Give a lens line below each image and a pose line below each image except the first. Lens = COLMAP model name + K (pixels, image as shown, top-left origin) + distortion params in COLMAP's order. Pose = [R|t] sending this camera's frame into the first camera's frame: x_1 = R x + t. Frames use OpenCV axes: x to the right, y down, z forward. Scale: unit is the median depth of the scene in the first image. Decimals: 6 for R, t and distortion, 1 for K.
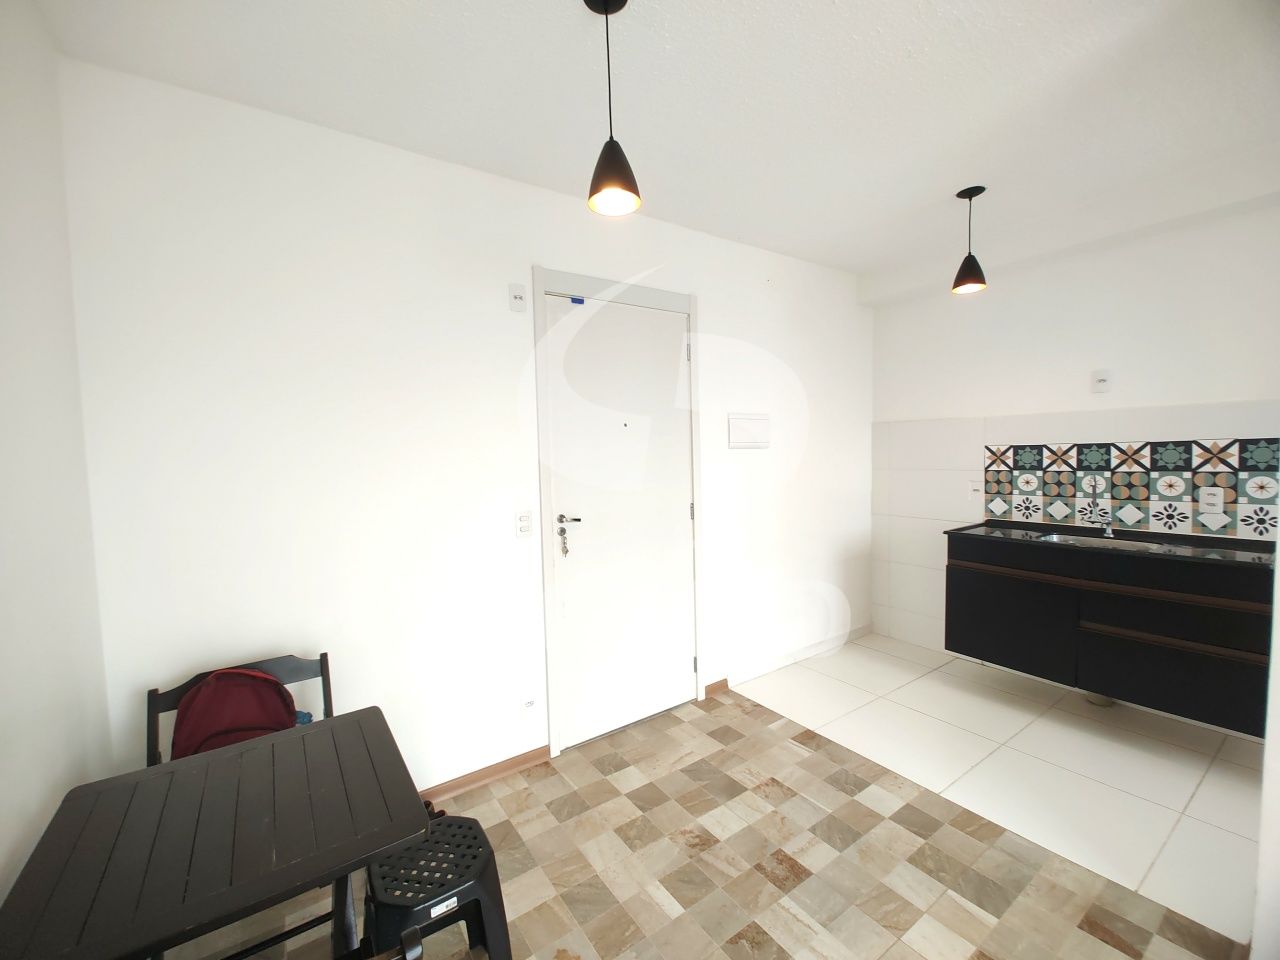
lens RADIAL K [[532.8, 0, 647.5], [0, 532.8, 486.9], [0, 0, 1]] dist [0.013569, 0.001342]
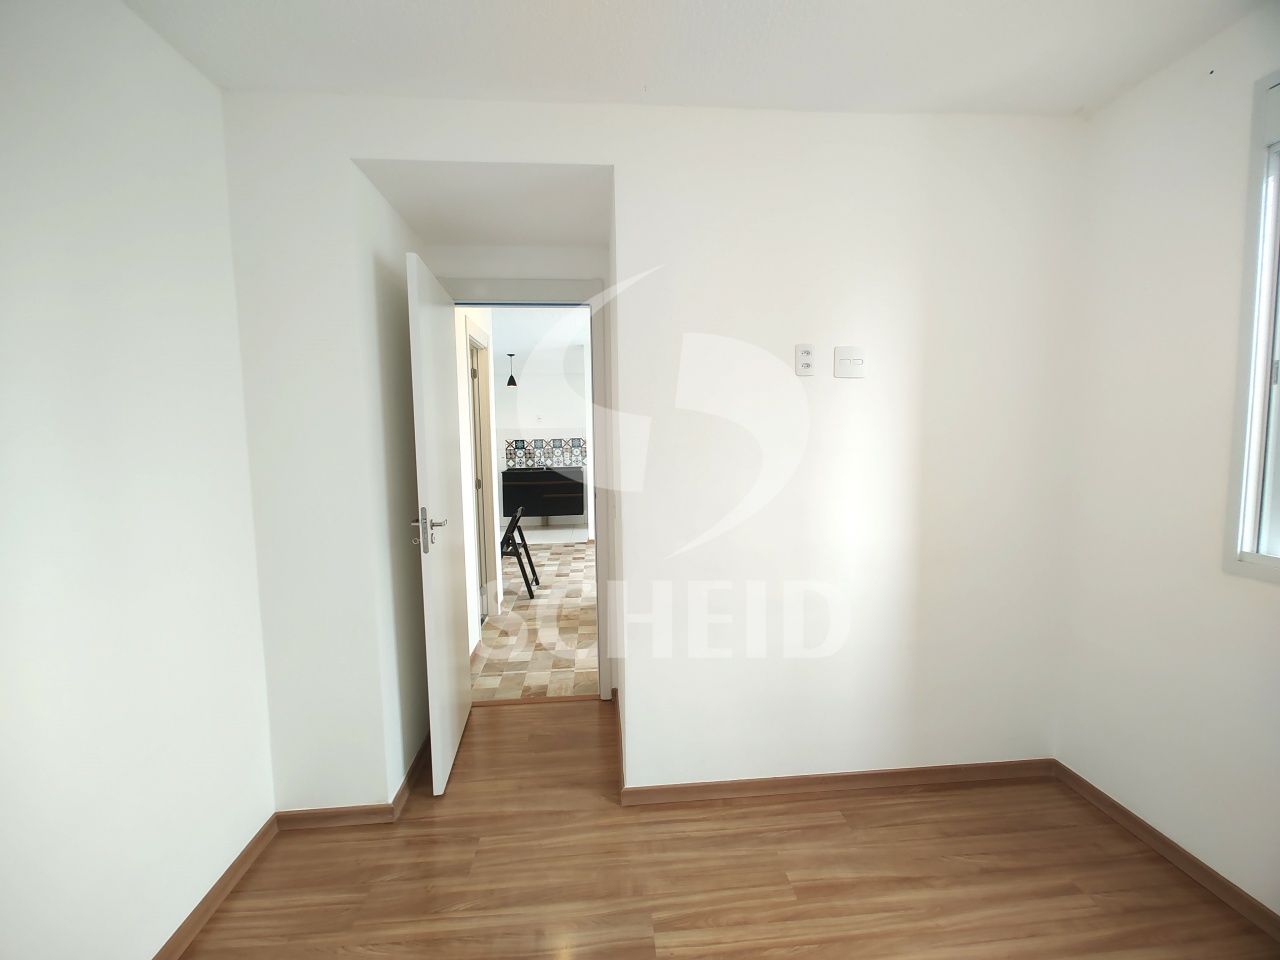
lens RADIAL K [[532.8, 0, 638.2], [0, 532.8, 478.9], [0, 0, 1]] dist [0.013569, 0.001342]
pose [[0.493306, -0.052137, 0.868292, -1.401031], [0.064818, 0.997630, 0.023078, 0.100040], [-0.867438, 0.044896, 0.495516, -0.888293]]
